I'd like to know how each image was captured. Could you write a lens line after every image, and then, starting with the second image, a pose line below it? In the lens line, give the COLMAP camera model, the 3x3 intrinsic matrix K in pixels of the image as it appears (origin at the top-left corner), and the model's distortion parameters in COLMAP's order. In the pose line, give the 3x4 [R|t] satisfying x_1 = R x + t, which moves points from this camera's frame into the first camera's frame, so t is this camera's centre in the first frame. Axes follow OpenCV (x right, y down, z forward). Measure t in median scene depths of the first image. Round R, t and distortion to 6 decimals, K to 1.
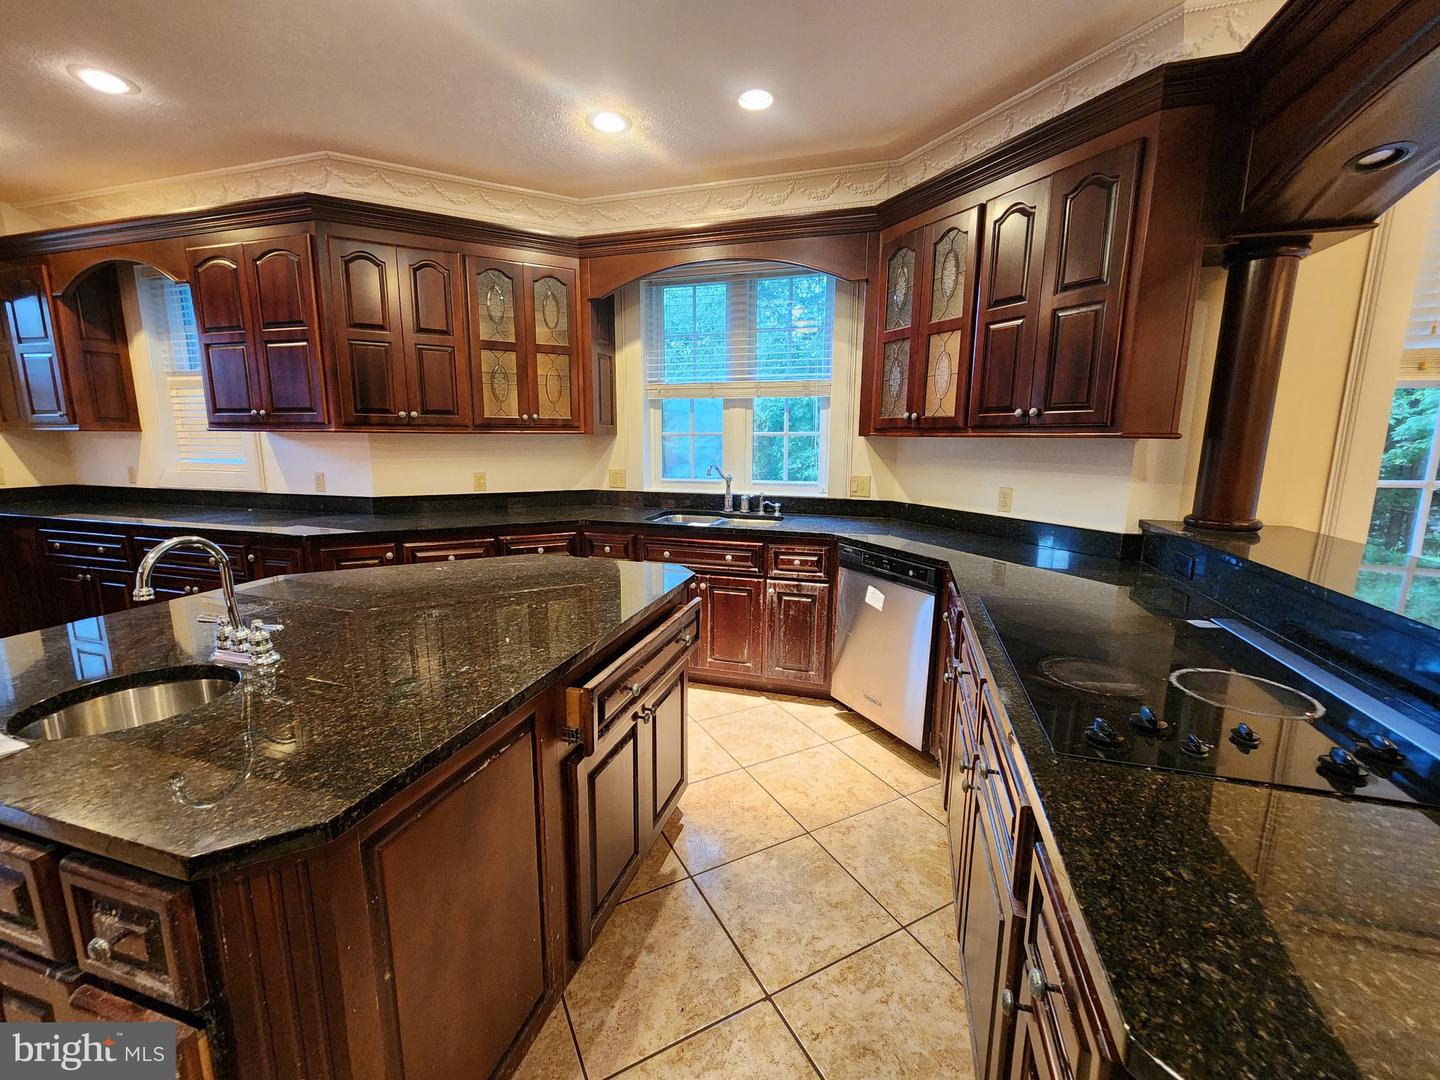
lens RADIAL K [[595.0, 0, 722.1], [0, 595.0, 540.2], [0, 0, 1]] dist [-0.000984, 0.000624]
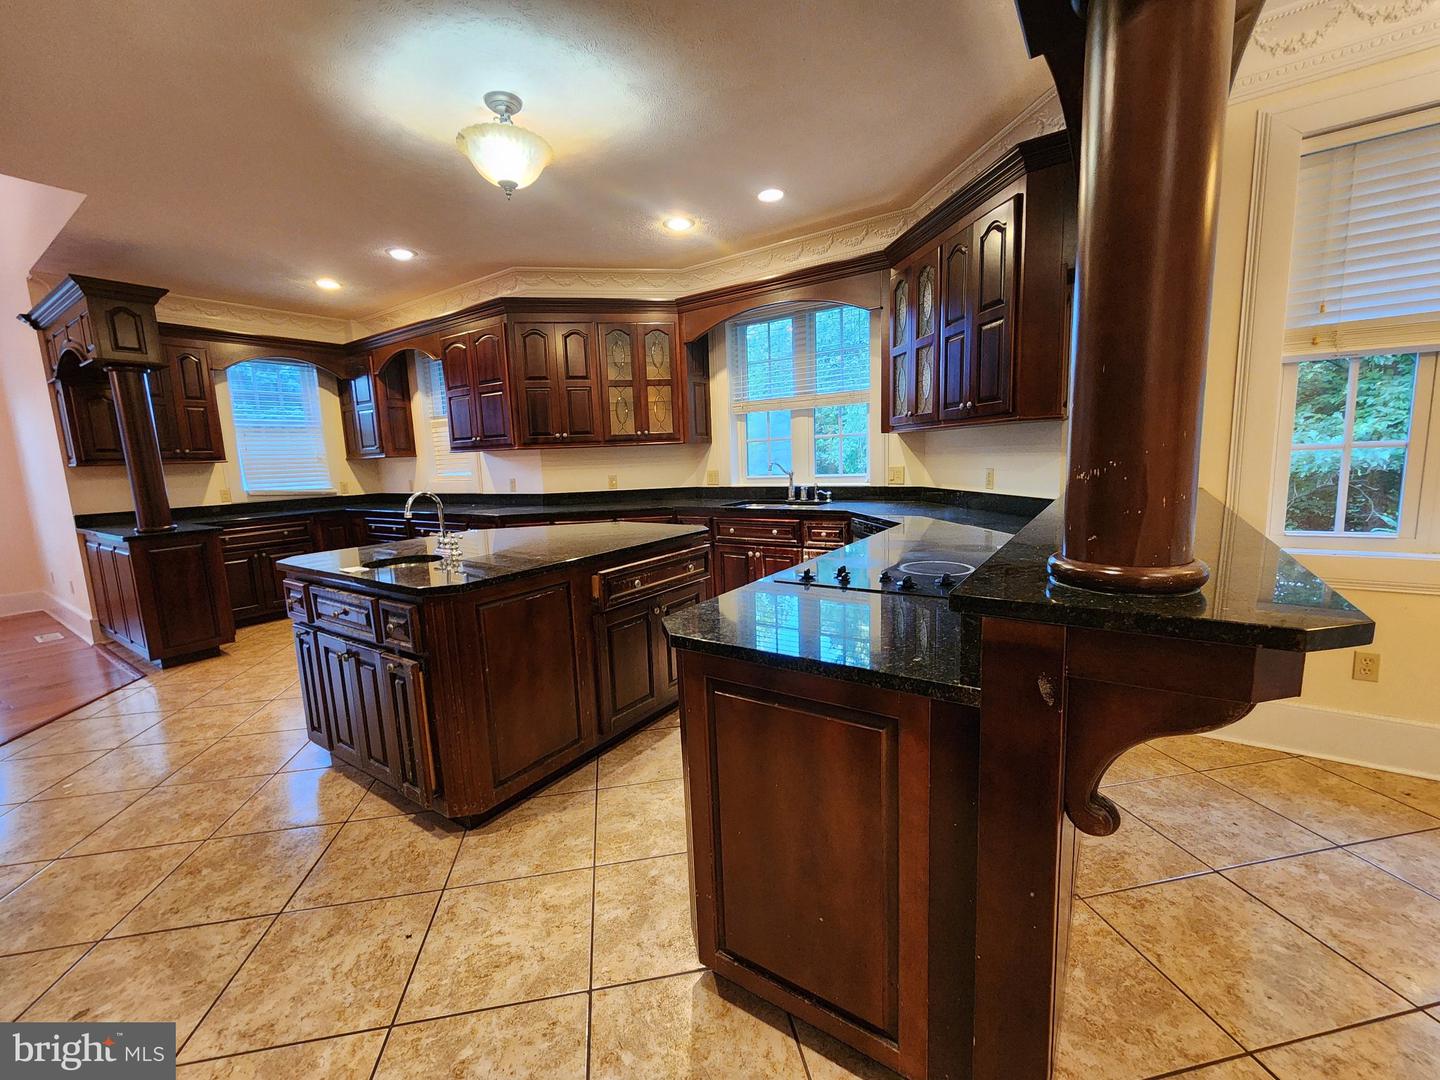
lens RADIAL K [[595.0, 0, 717.0], [0, 595.0, 540.8], [0, 0, 1]] dist [-0.000984, 0.000624]
pose [[0.952190, 0.000253, -0.305507, 0.267154], [-0.008327, 0.999650, -0.025123, 0.076621], [0.305393, 0.026465, 0.951858, -0.252888]]
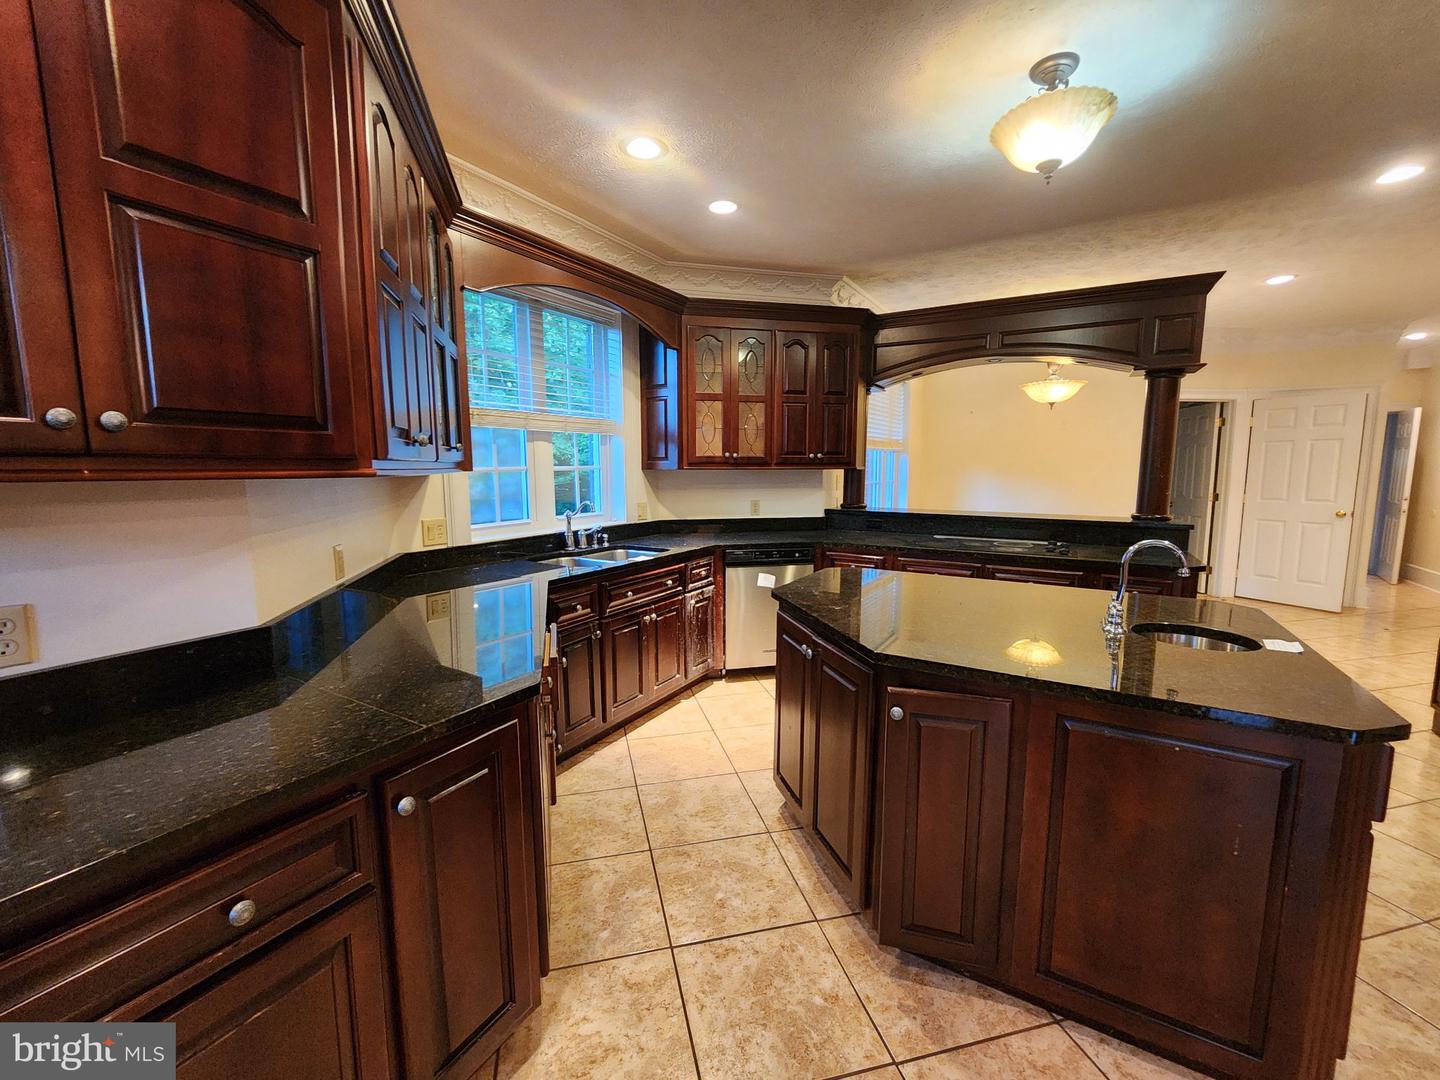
lens RADIAL K [[595.0, 0, 714.2], [0, 595.0, 538.6], [0, 0, 1]] dist [-0.000984, 0.000624]
pose [[0.250190, -0.123869, 0.960240, -0.927703], [0.173869, 0.981407, 0.081298, -0.113931], [-0.952457, 0.146617, 0.267075, 0.578802]]
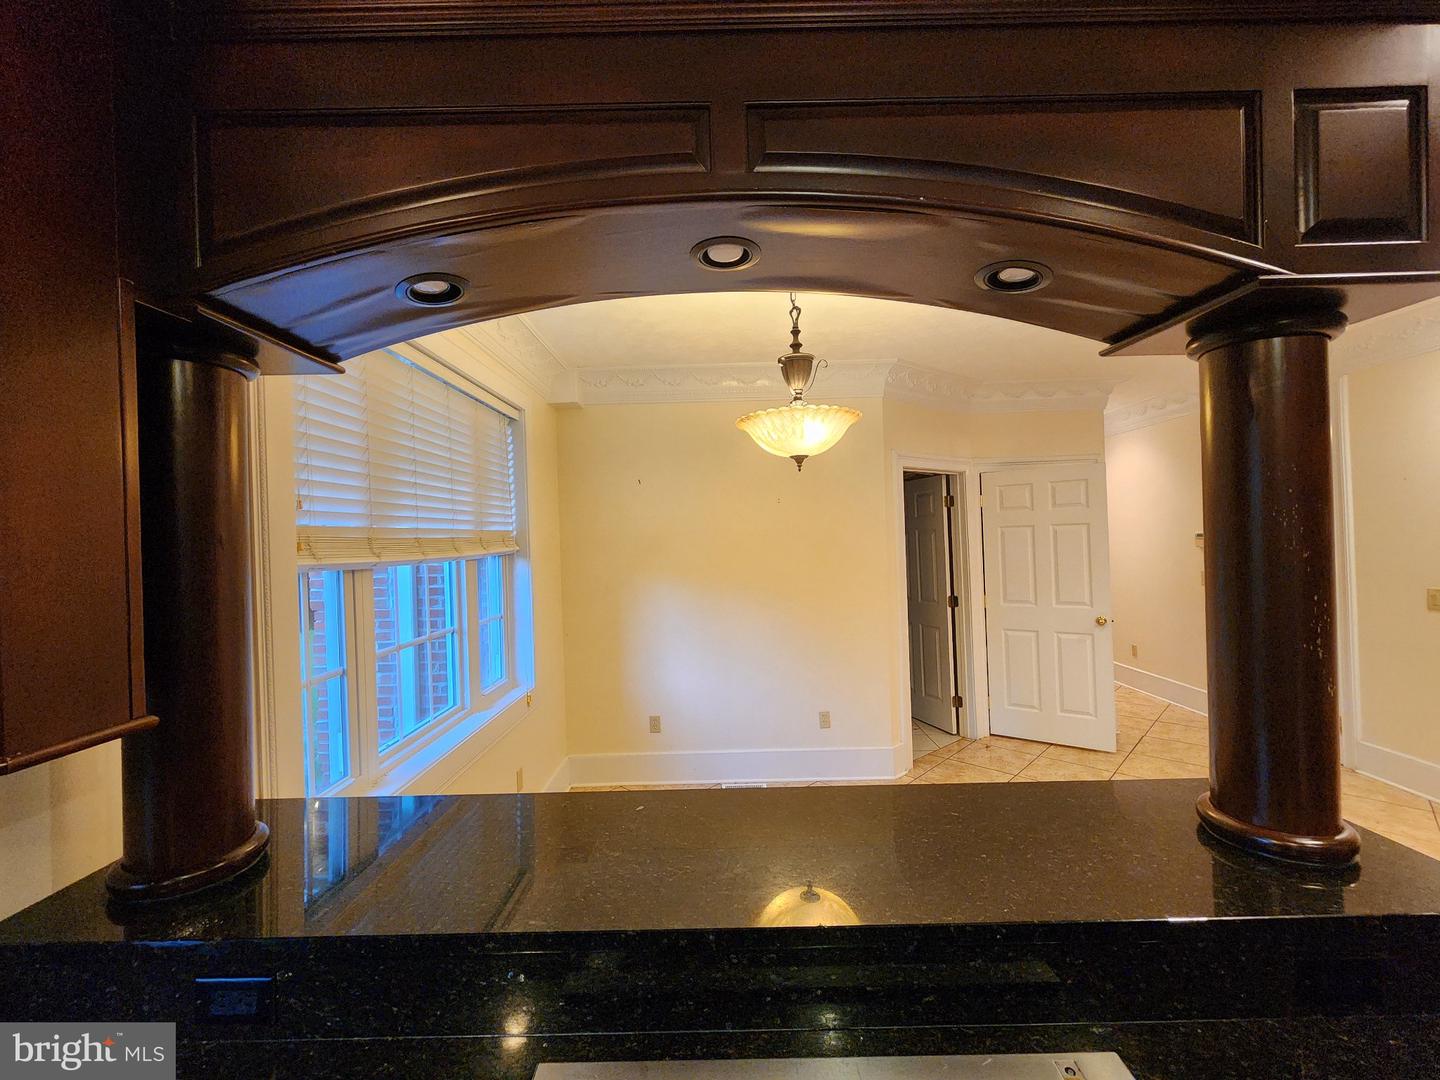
lens RADIAL K [[595.0, 0, 719.0], [0, 595.0, 539.1], [0, 0, 1]] dist [-0.000984, 0.000624]
pose [[-0.290170, 0.004093, 0.956966, 0.134536], [0.198479, 0.978504, 0.055997, -0.142267], [-0.936166, 0.206187, -0.284745, 0.426630]]
